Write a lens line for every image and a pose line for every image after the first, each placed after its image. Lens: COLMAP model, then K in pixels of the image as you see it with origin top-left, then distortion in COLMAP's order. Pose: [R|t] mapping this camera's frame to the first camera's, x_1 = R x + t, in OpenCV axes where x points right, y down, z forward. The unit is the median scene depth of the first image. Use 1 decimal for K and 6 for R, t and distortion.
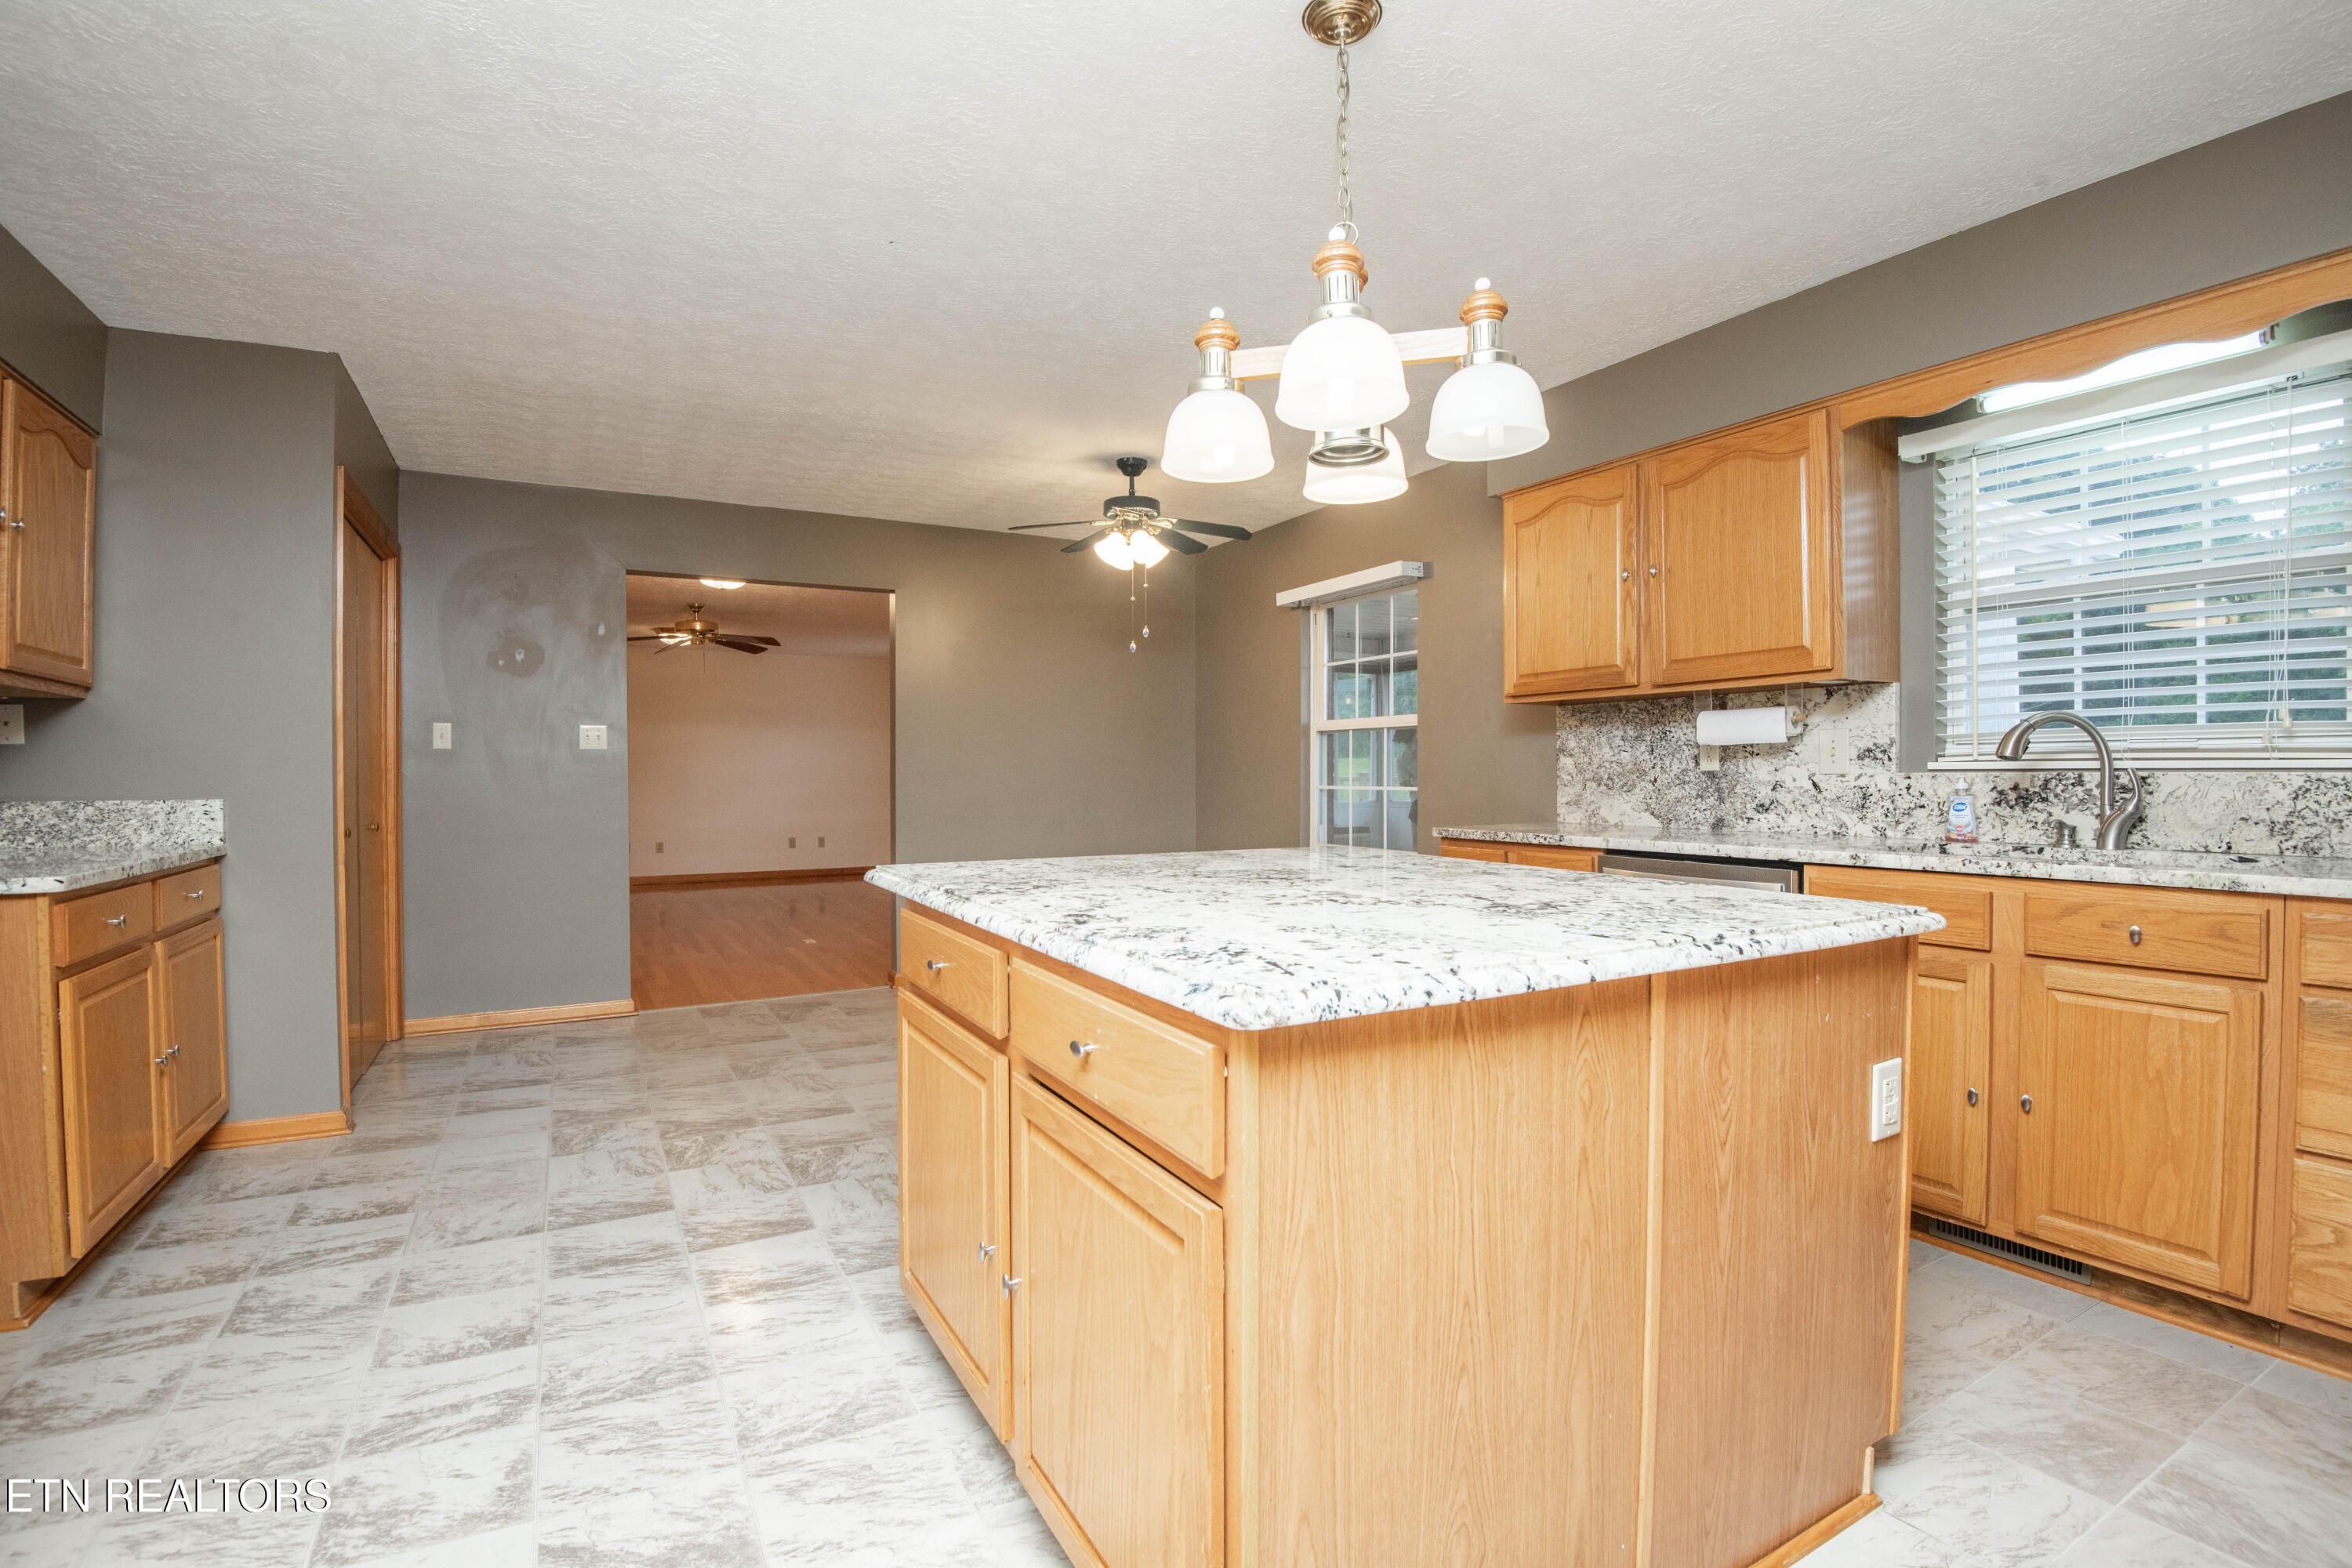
lens RADIAL K [[1092.9, 0, 1172.2], [0, 1092.9, 767.9], [0, 0, 1]] dist [-0.027414, -0.009491]
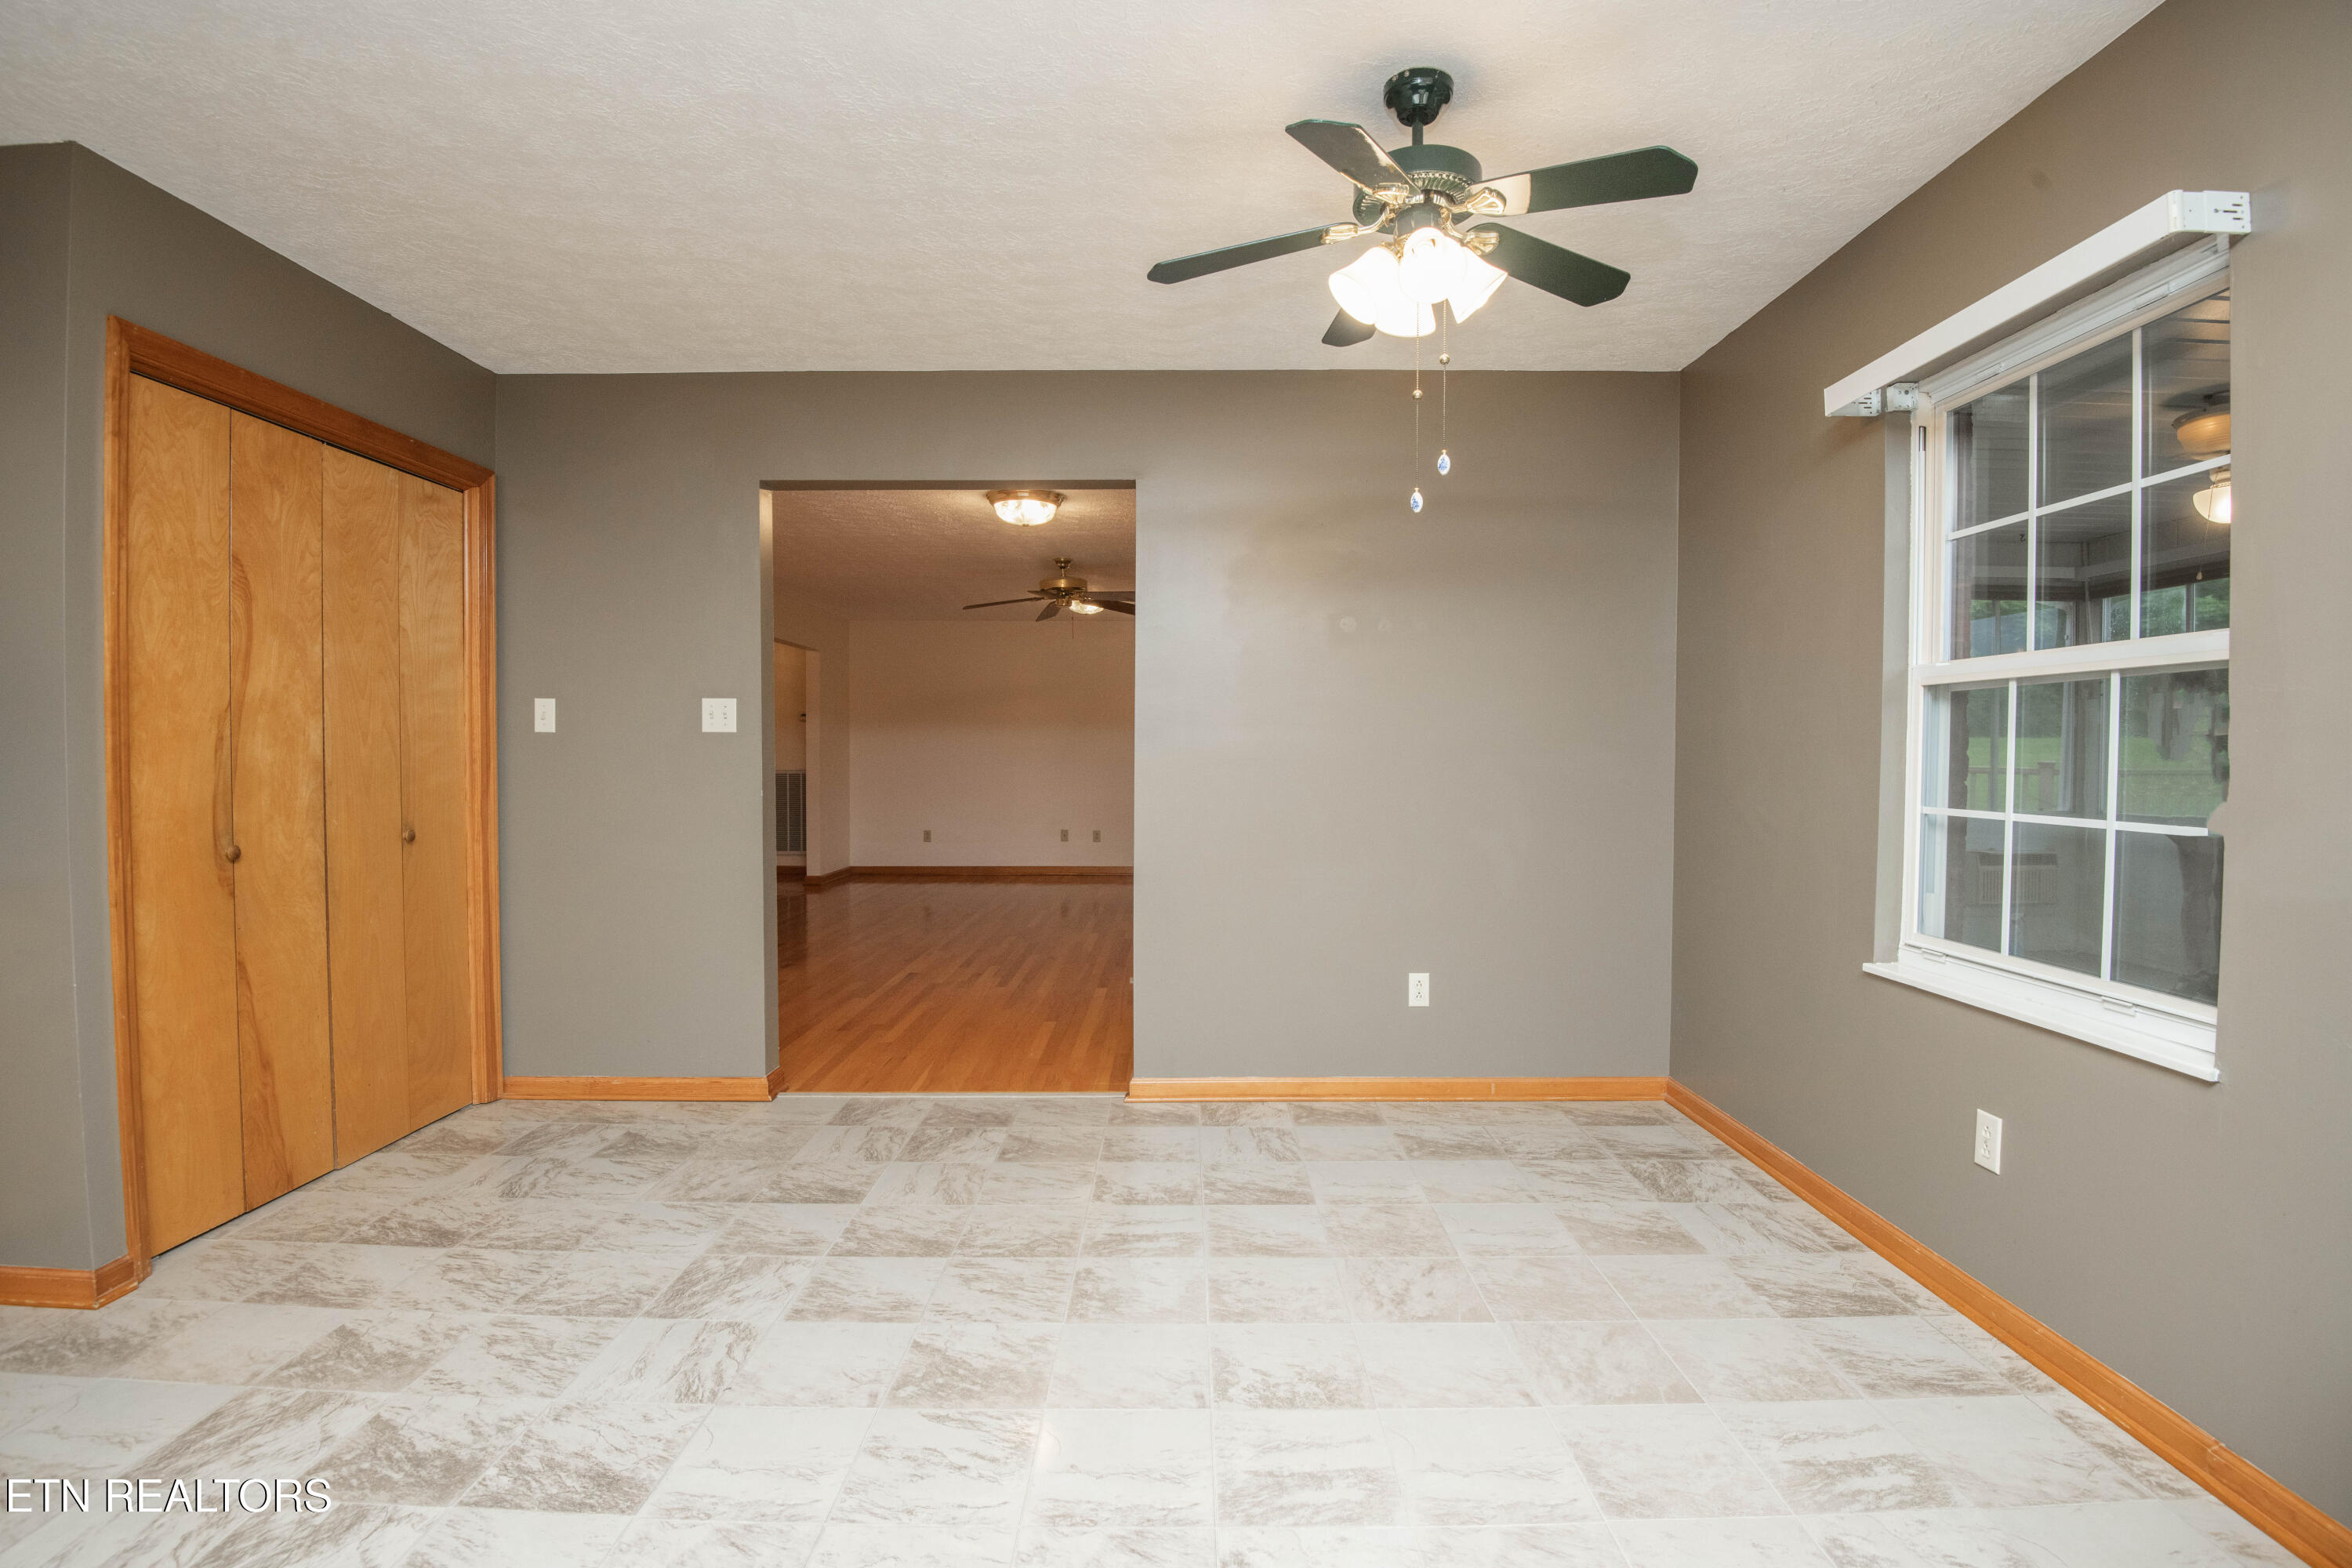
lens RADIAL K [[1092.9, 0, 1176.4], [0, 1092.9, 781.3], [0, 0, 1]] dist [-0.027414, -0.009491]
pose [[0.872122, 0.018985, -0.488921, 0.098679], [-0.004489, 0.999515, 0.030804, -0.009128], [0.489269, -0.024670, 0.871784, 0.559777]]
